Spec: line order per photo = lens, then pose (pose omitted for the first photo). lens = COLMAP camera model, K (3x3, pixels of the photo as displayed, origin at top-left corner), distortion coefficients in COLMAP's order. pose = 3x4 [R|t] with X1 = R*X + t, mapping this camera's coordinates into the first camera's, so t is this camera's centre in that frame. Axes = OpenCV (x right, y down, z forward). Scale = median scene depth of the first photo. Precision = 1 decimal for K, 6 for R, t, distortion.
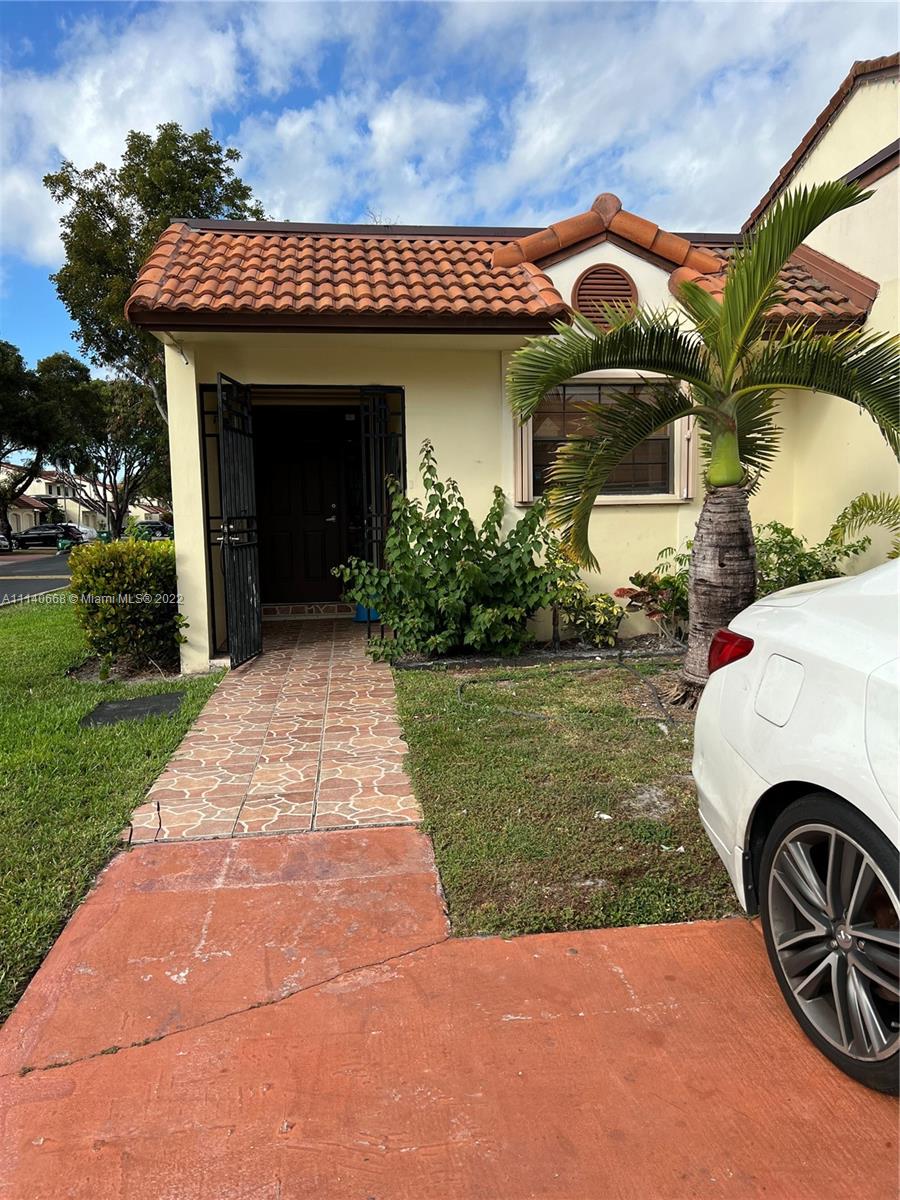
lens RADIAL K [[898.4, 0, 504.8], [0, 898.4, 602.3], [0, 0, 1]] dist [0.165697, -0.190032]
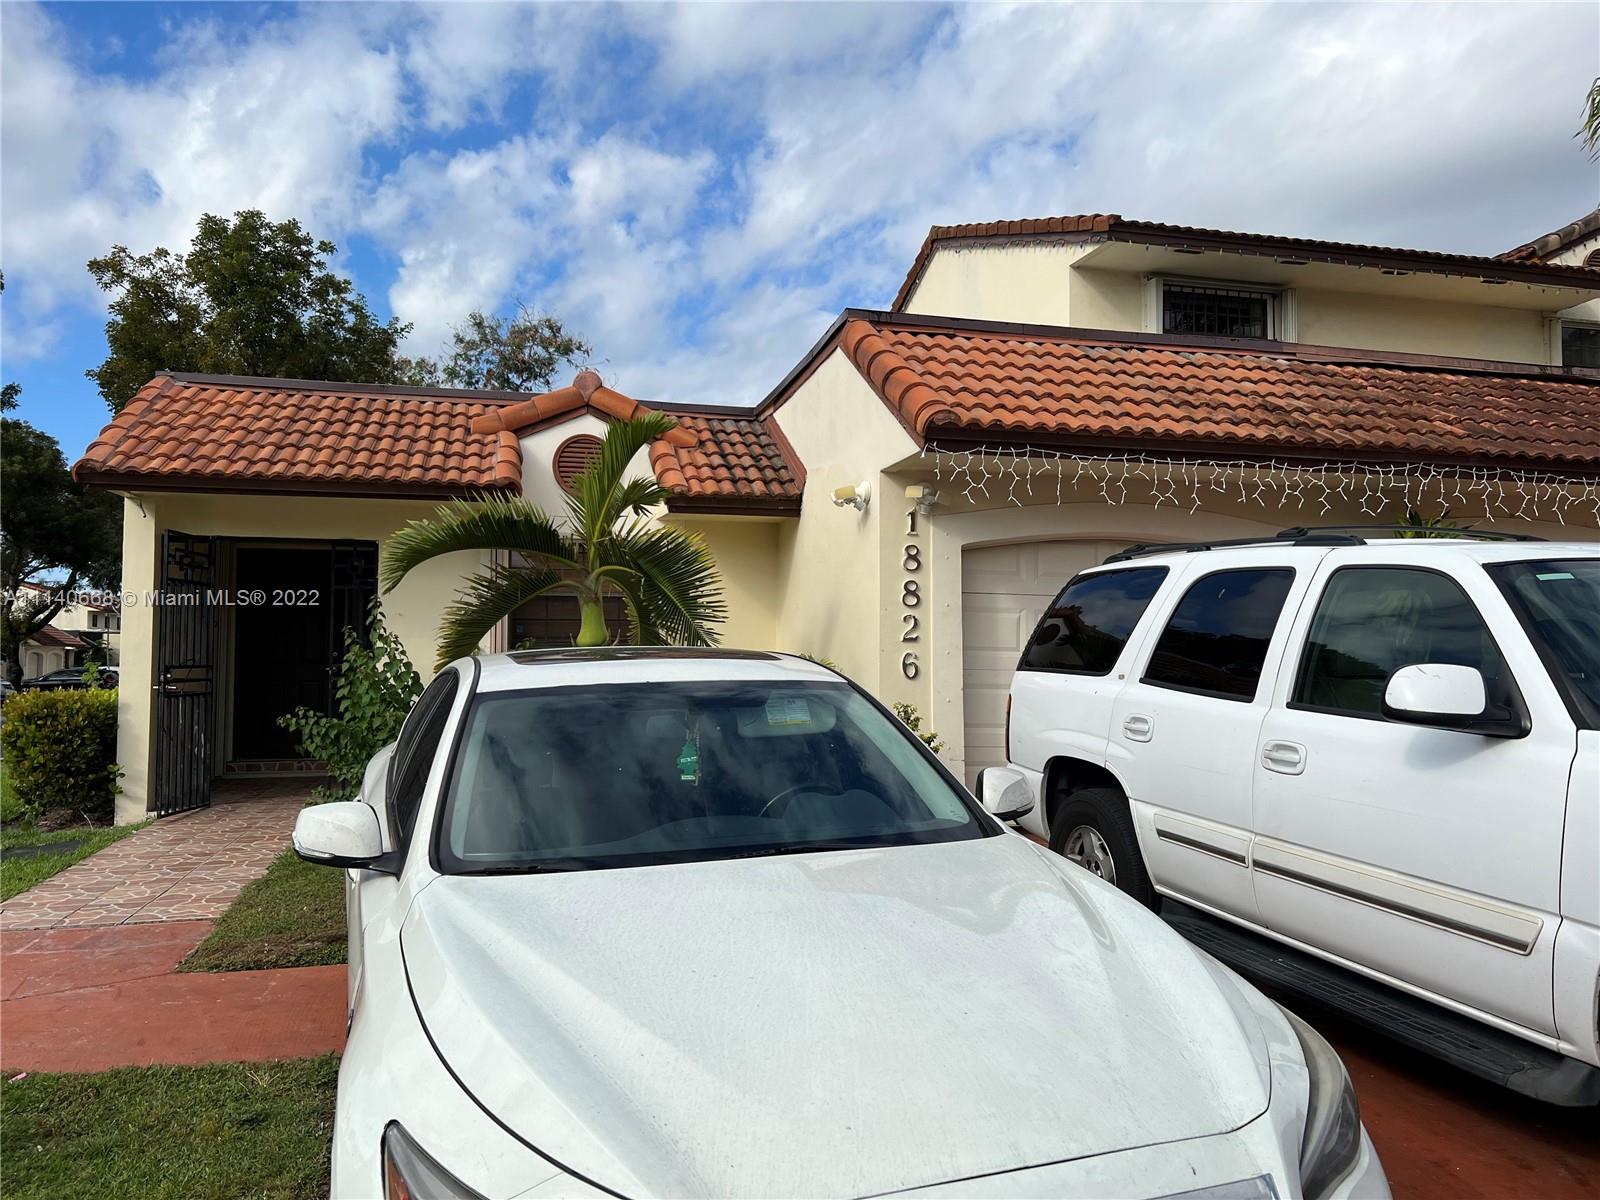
lens RADIAL K [[1209.4, 0, 823.0], [0, 1209.4, 606.3], [0, 0, 1]] dist [0.087116, -0.042774]
pose [[0.996824, 0.024568, 0.075751, 0.085440], [-0.013374, 0.989359, -0.144881, 0.008151], [-0.078504, 0.143408, 0.986545, -0.114611]]
